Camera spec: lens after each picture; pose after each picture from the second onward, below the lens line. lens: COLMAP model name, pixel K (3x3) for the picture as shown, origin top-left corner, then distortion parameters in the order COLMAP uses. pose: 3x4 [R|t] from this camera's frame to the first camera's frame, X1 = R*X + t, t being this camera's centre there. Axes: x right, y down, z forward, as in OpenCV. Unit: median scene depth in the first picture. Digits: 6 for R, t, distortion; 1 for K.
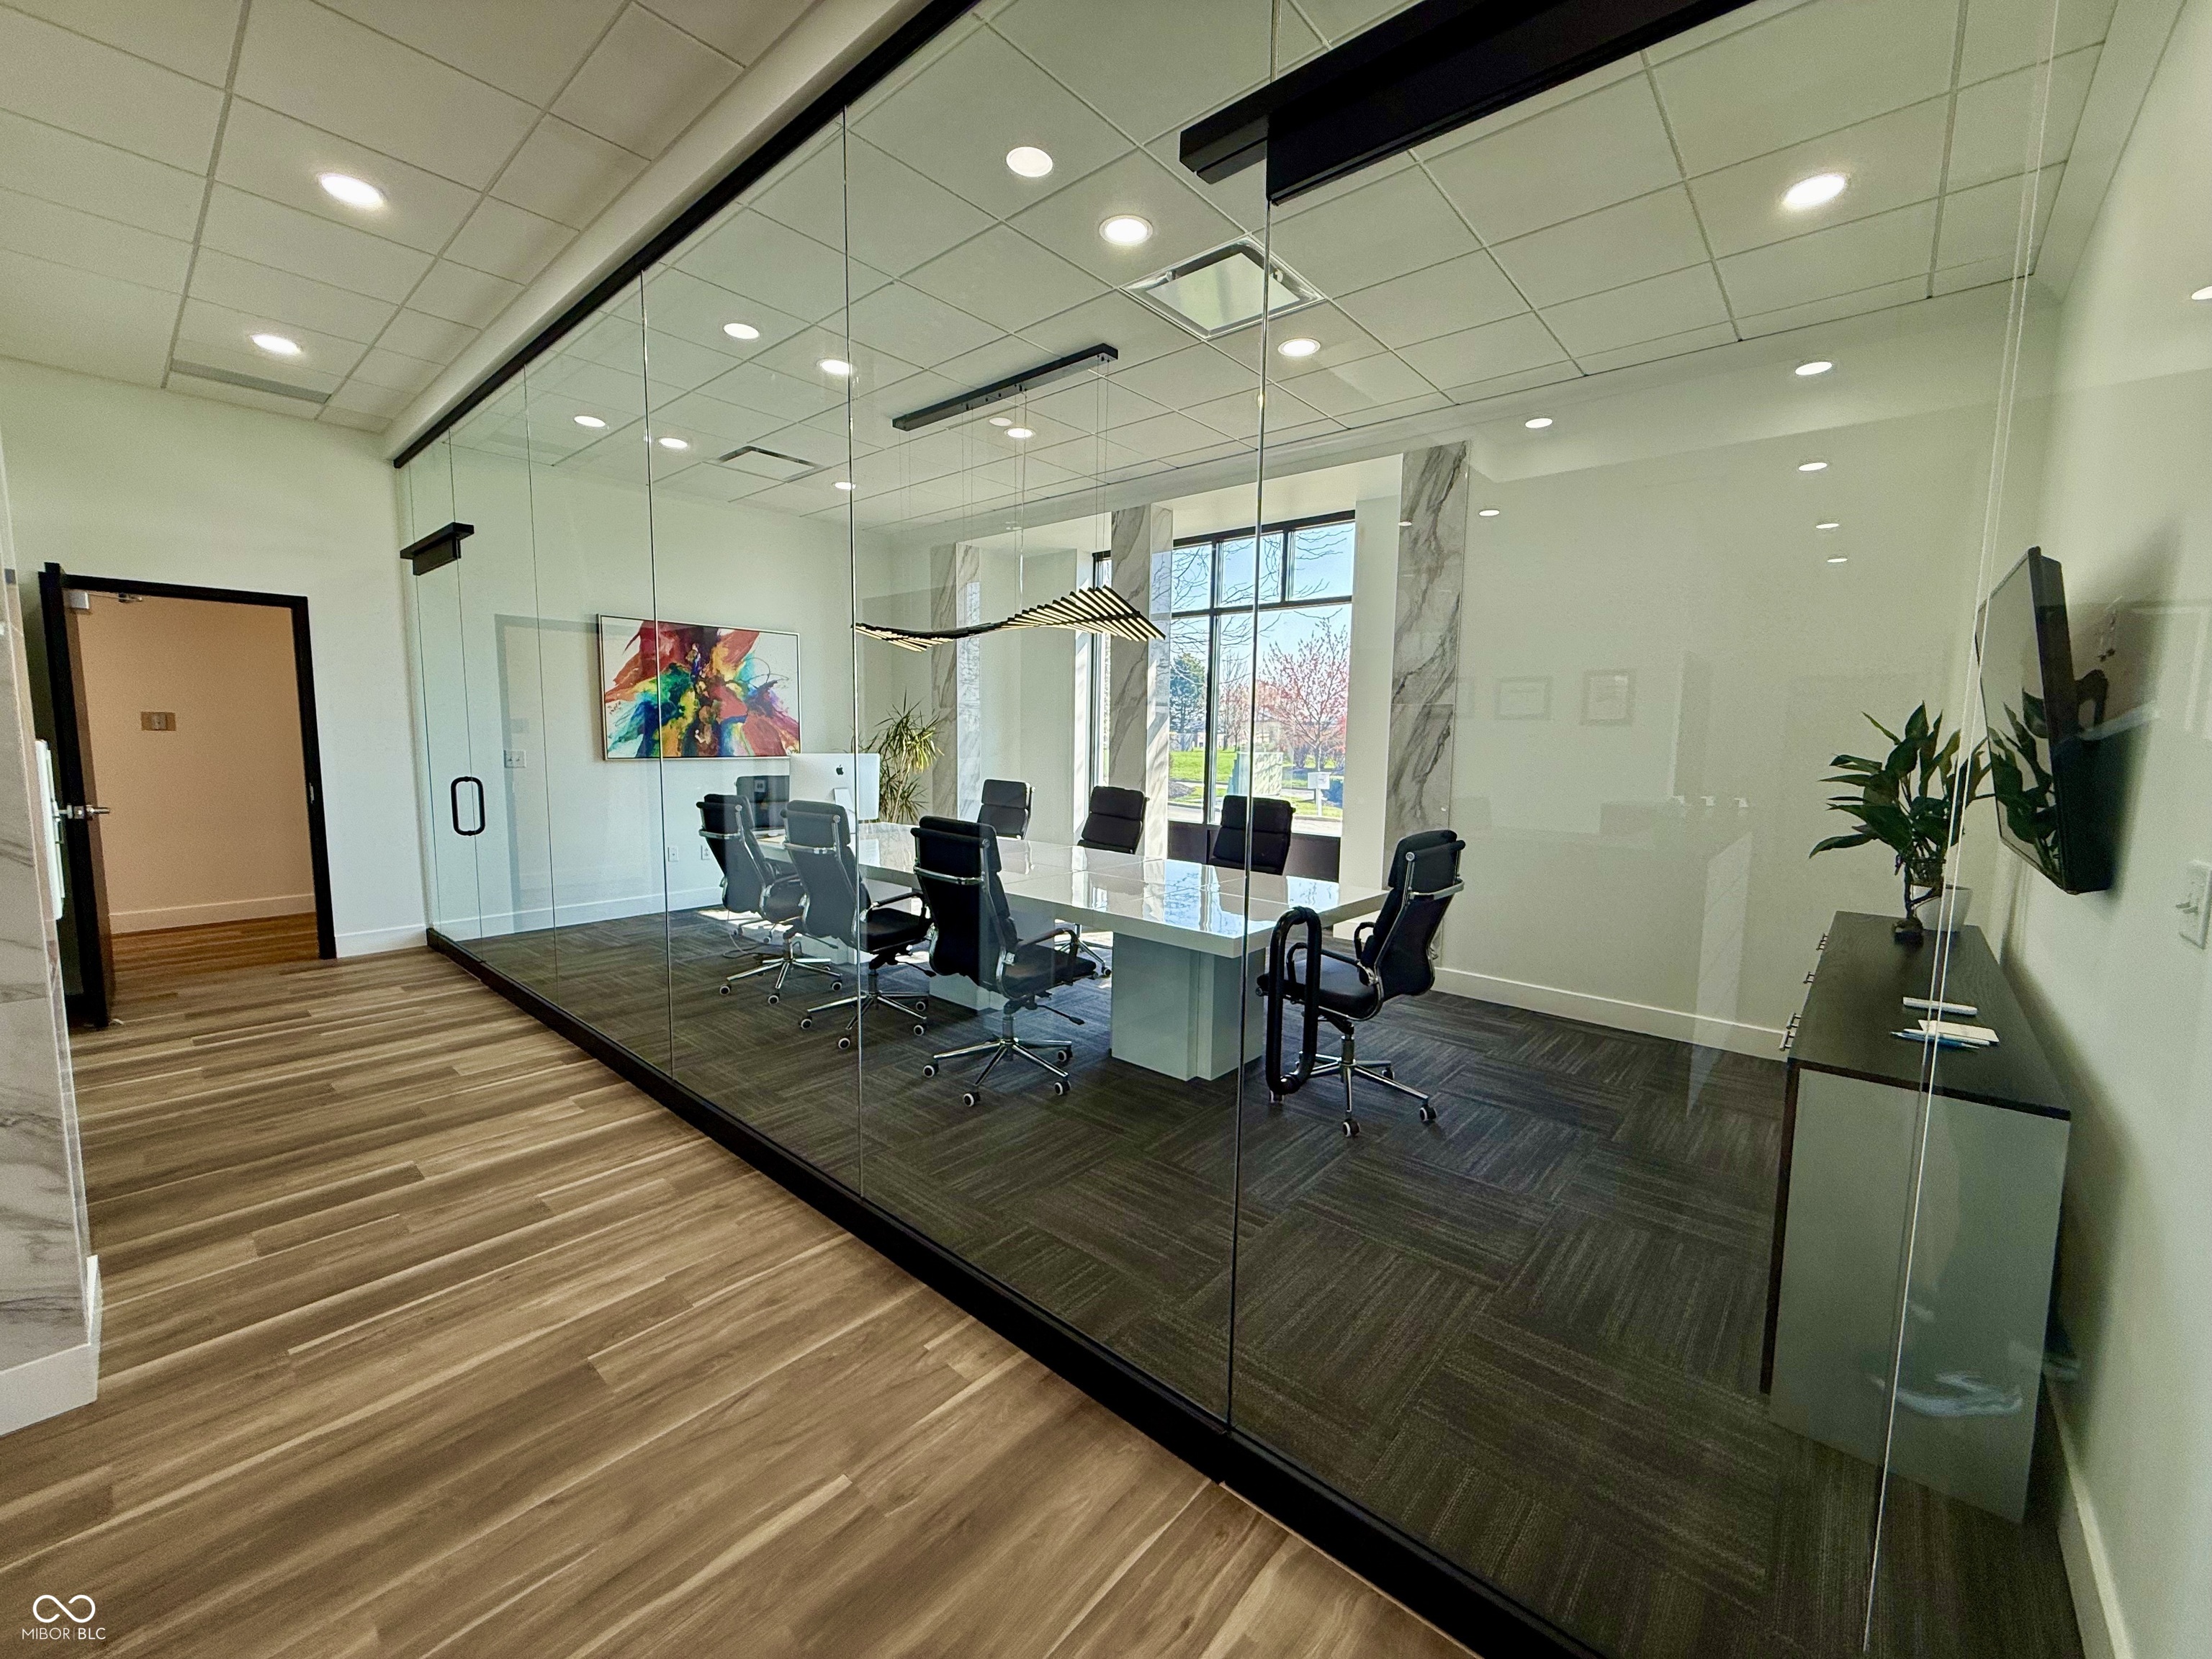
lens RADIAL K [[880.5, 0, 1104.4], [0, 880.5, 823.2], [0, 0, 1]] dist [-0.000525, -0.000891]
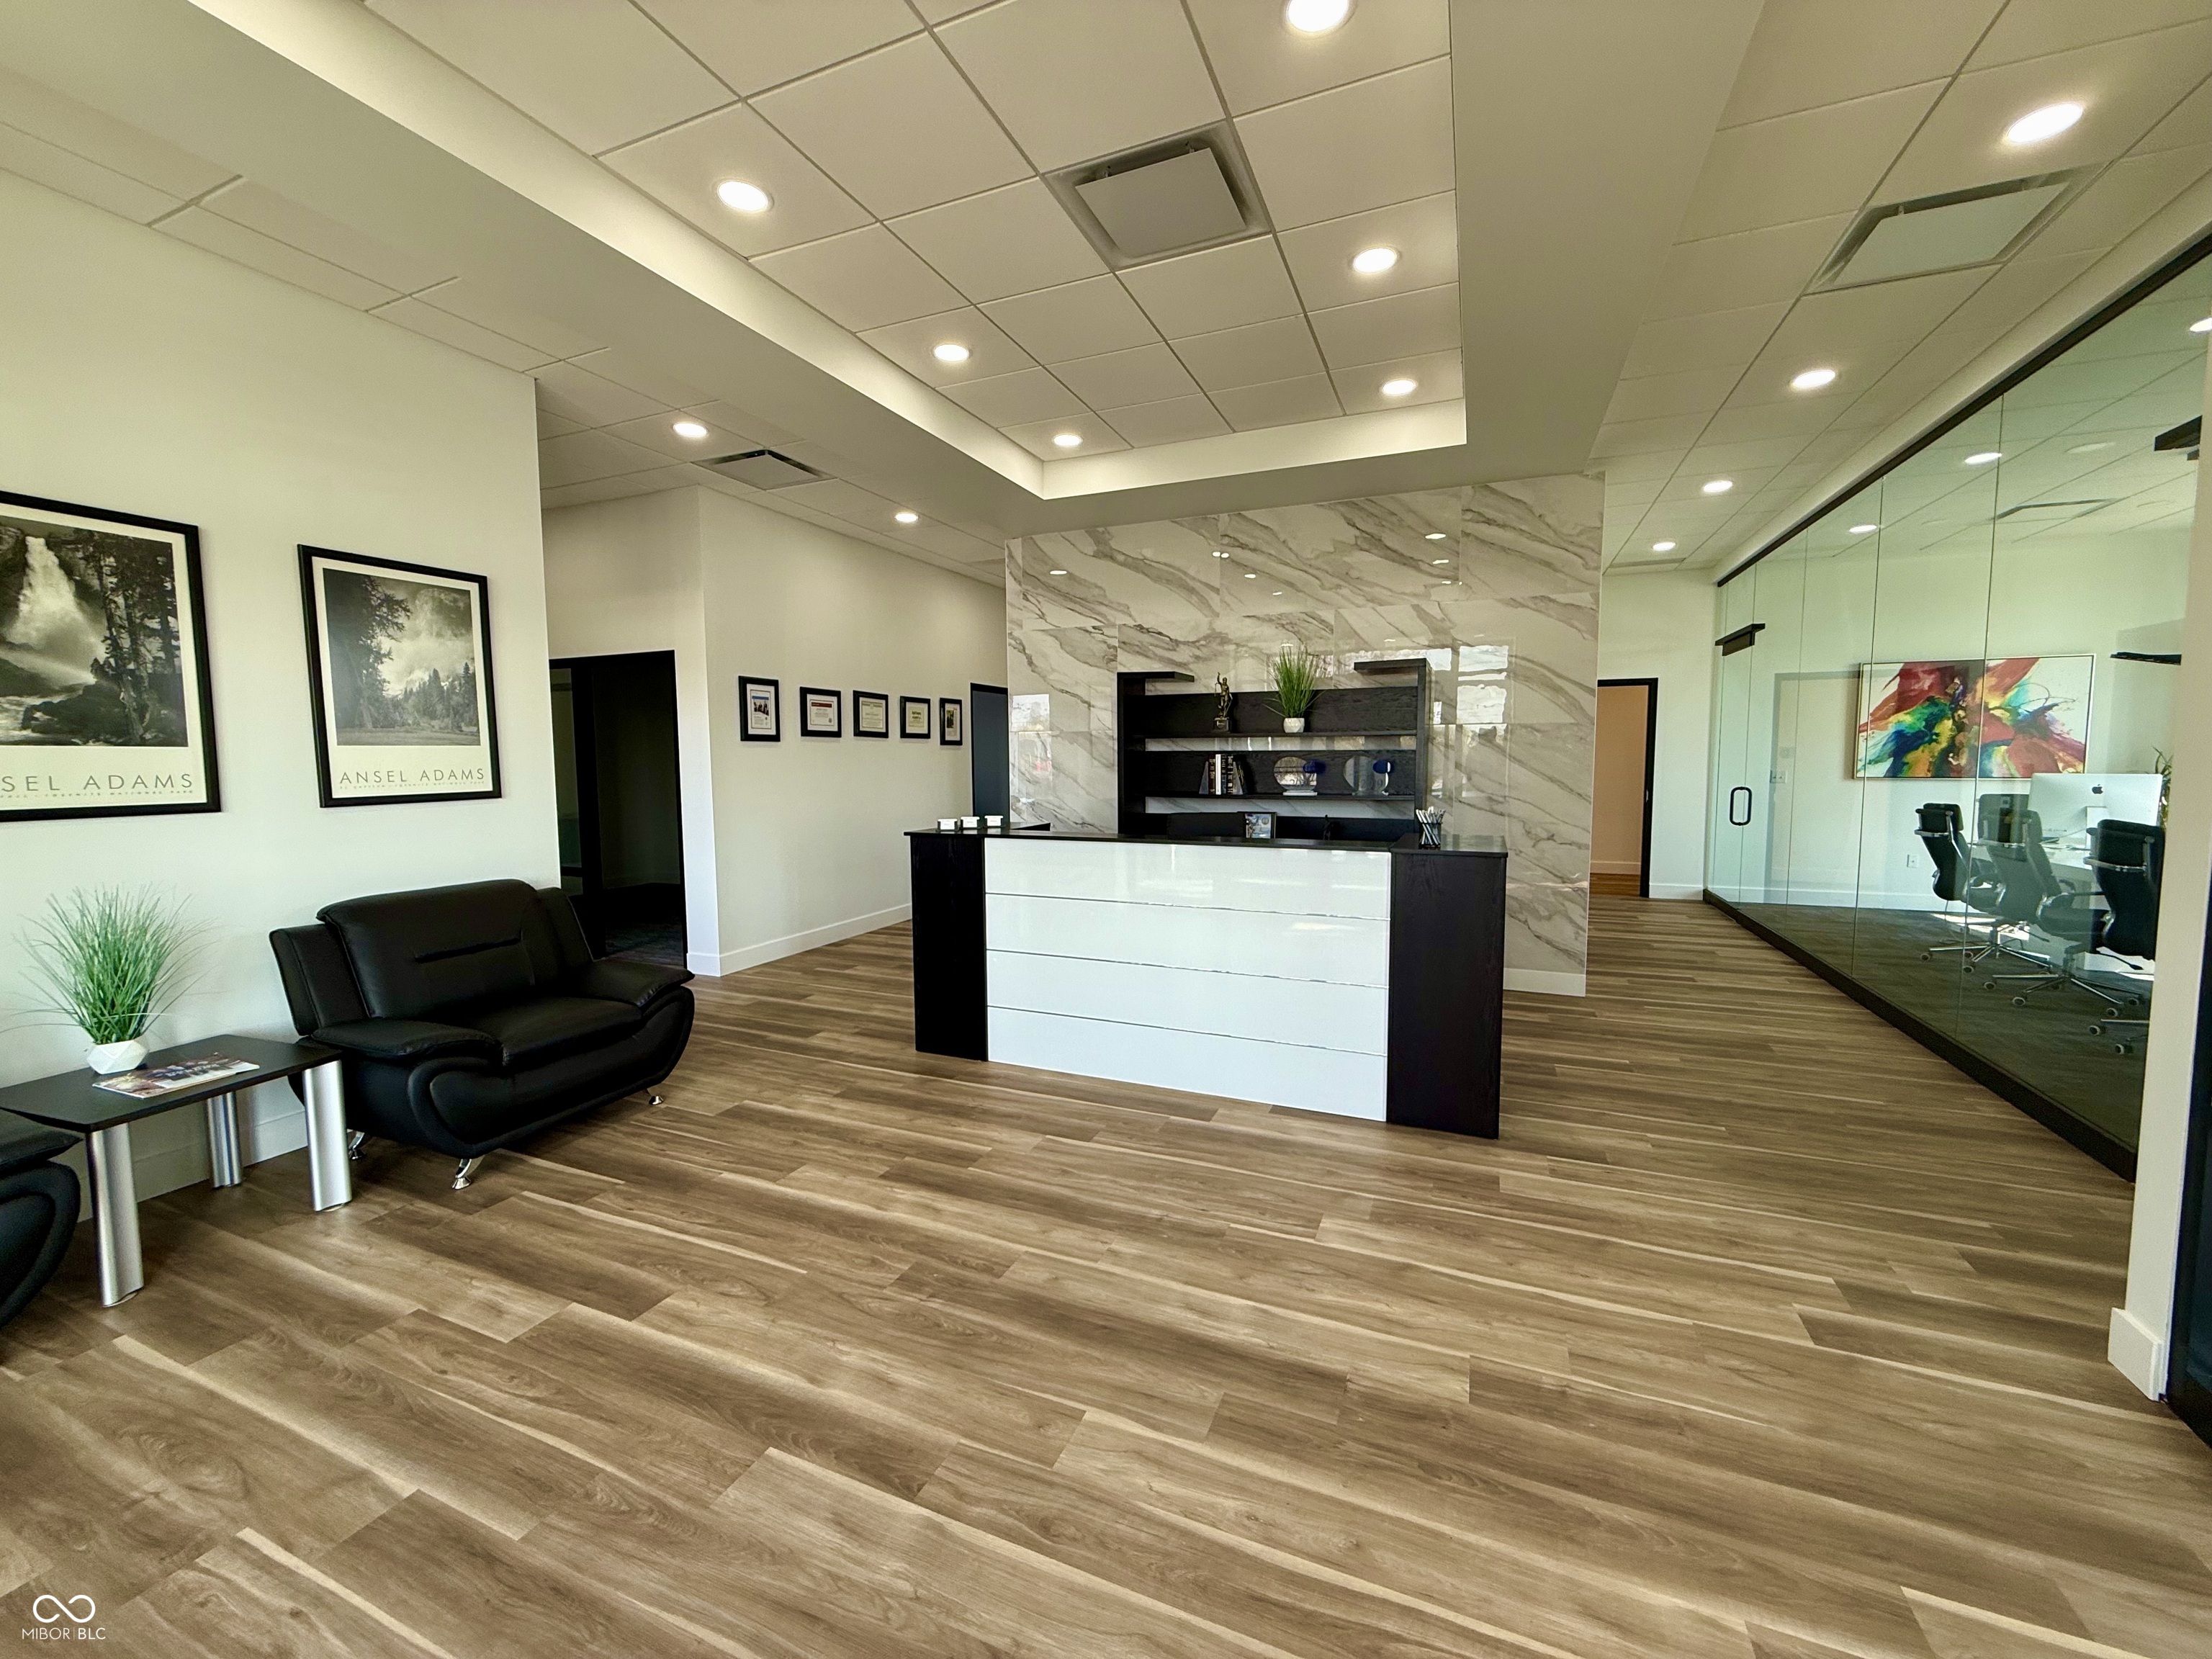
lens RADIAL K [[880.5, 0, 1102.8], [0, 880.5, 826.7], [0, 0, 1]] dist [-0.000525, -0.000891]
pose [[0.310973, 0.060618, -0.948484, 0.327373], [-0.086373, 0.995637, 0.035313, 0.049618], [0.946486, 0.070942, 0.314852, -0.449610]]
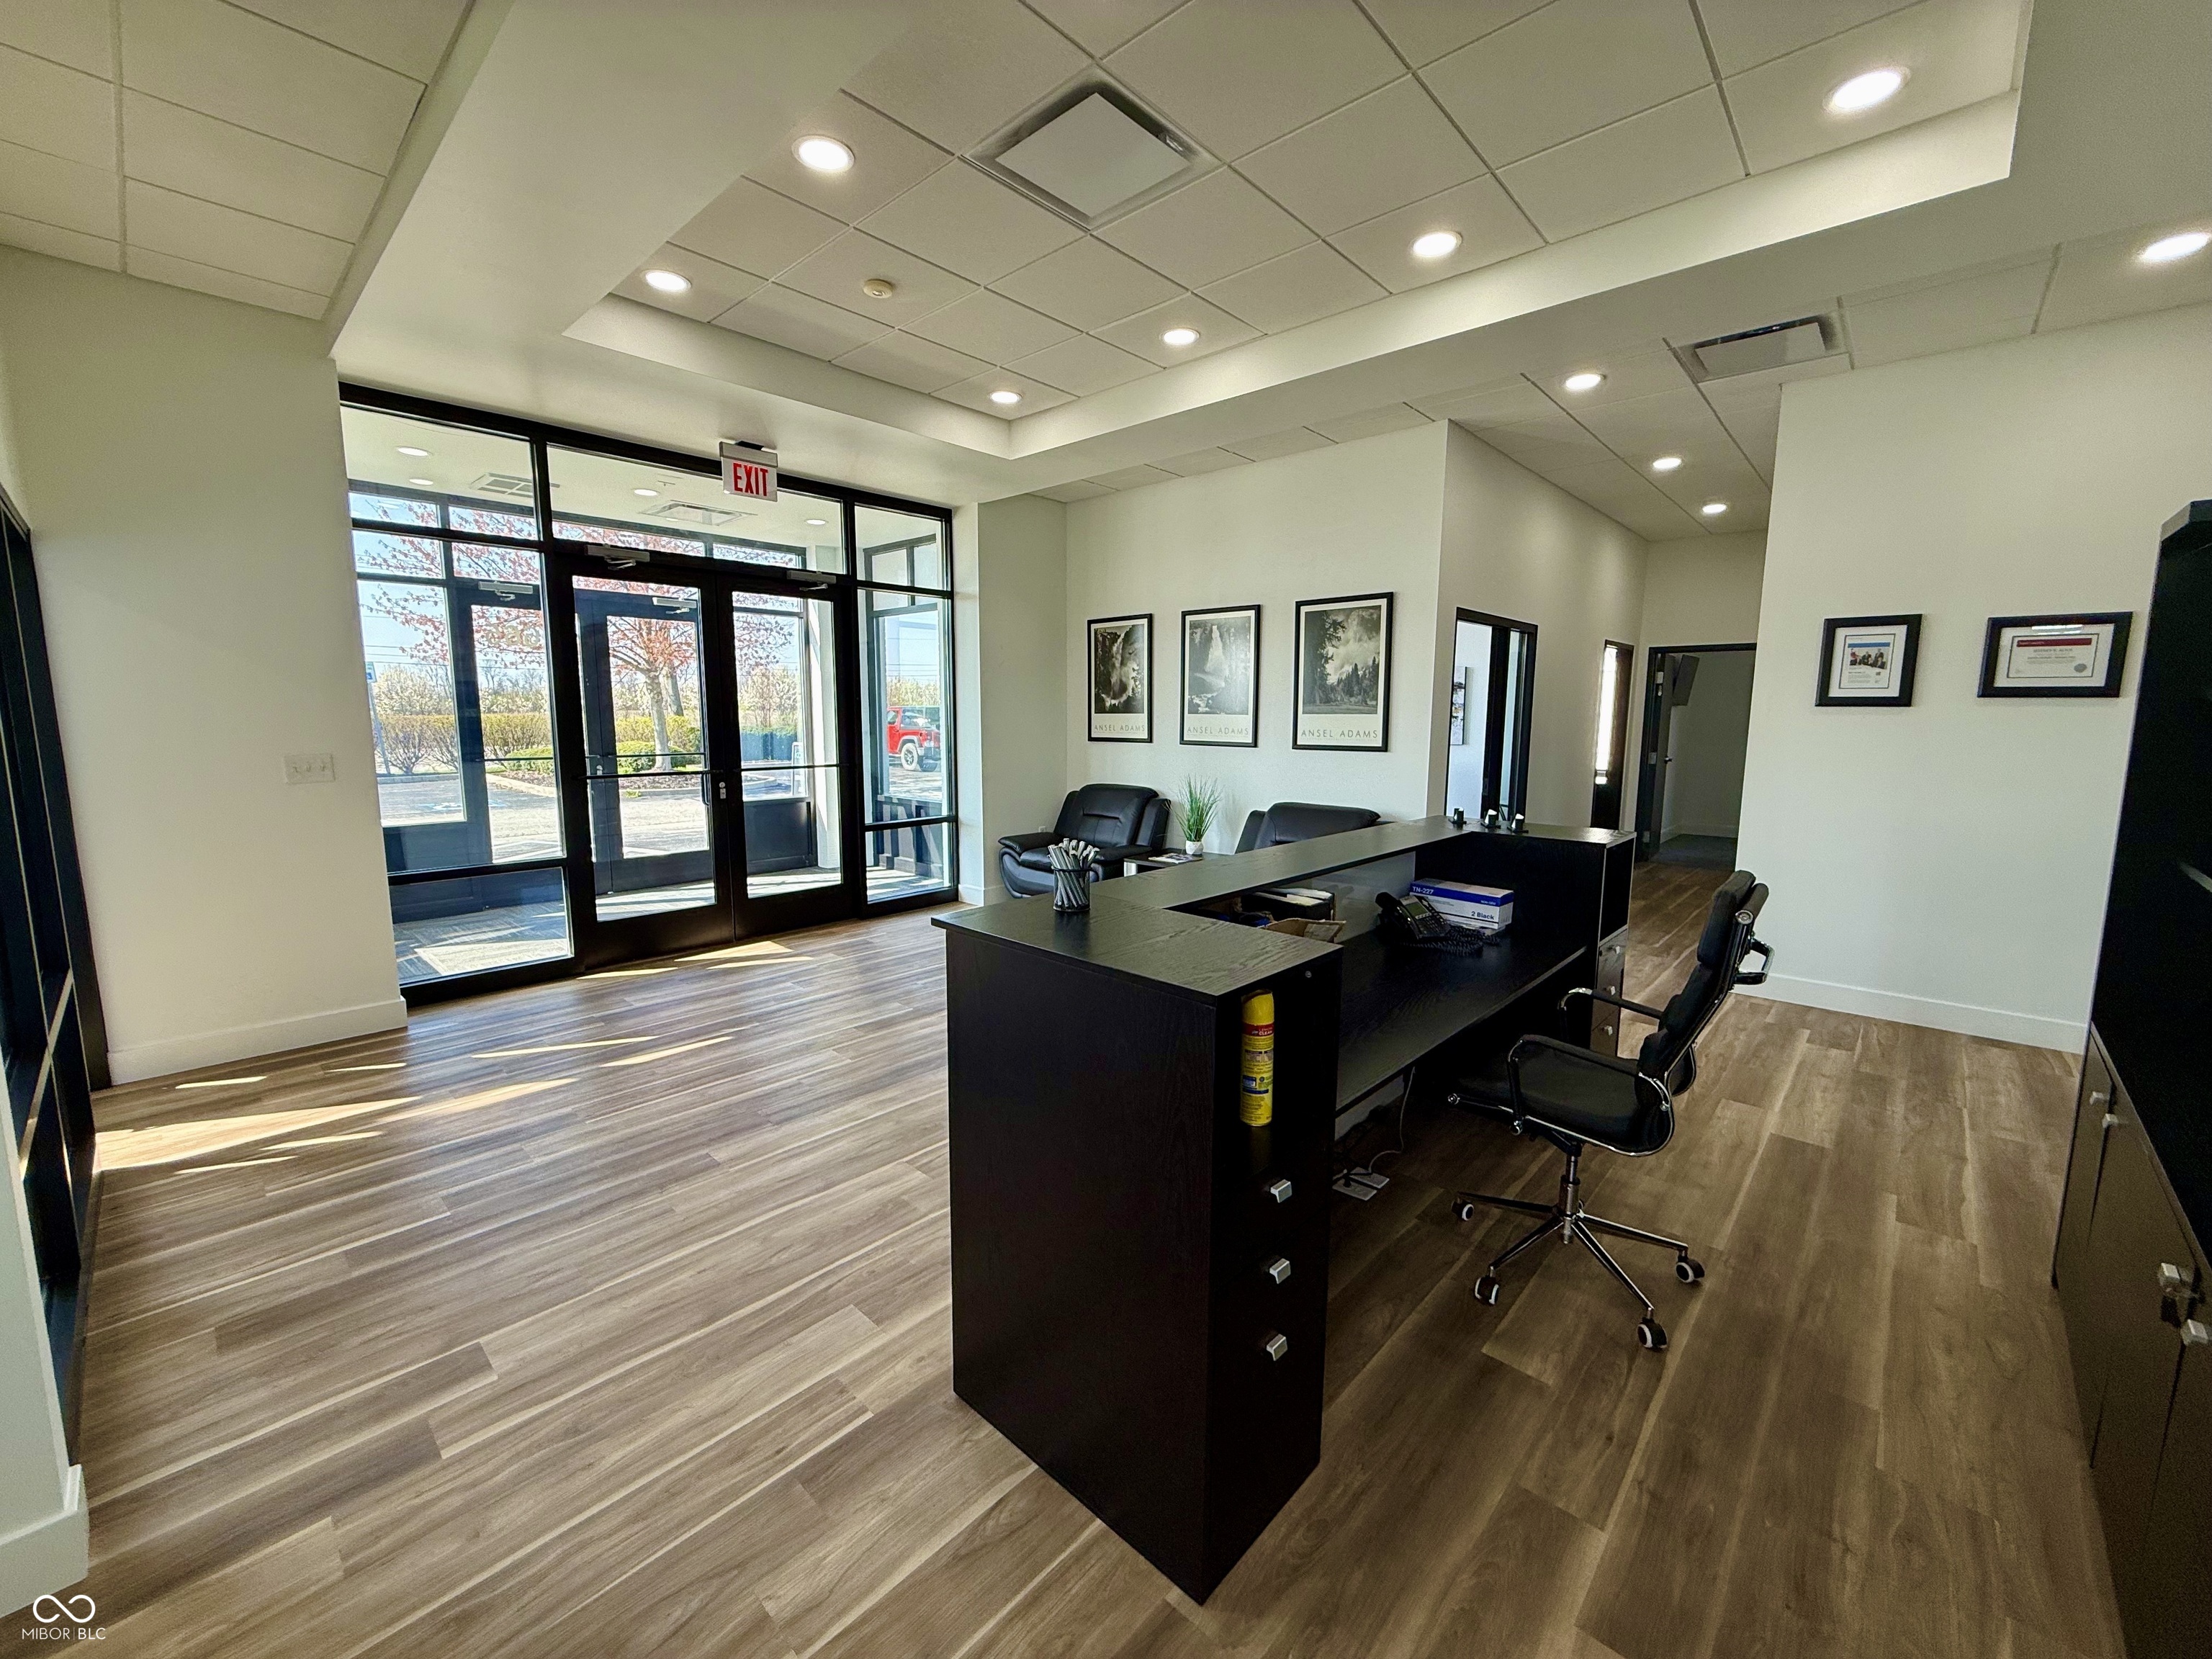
lens RADIAL K [[880.5, 0, 1103.2], [0, 880.5, 826.2], [0, 0, 1]] dist [-0.000525, -0.000891]
pose [[-0.999299, -0.023744, 0.028956, -0.210276], [-0.016427, 0.972852, 0.230845, -0.047998], [-0.033651, 0.230208, -0.972559, 0.302983]]
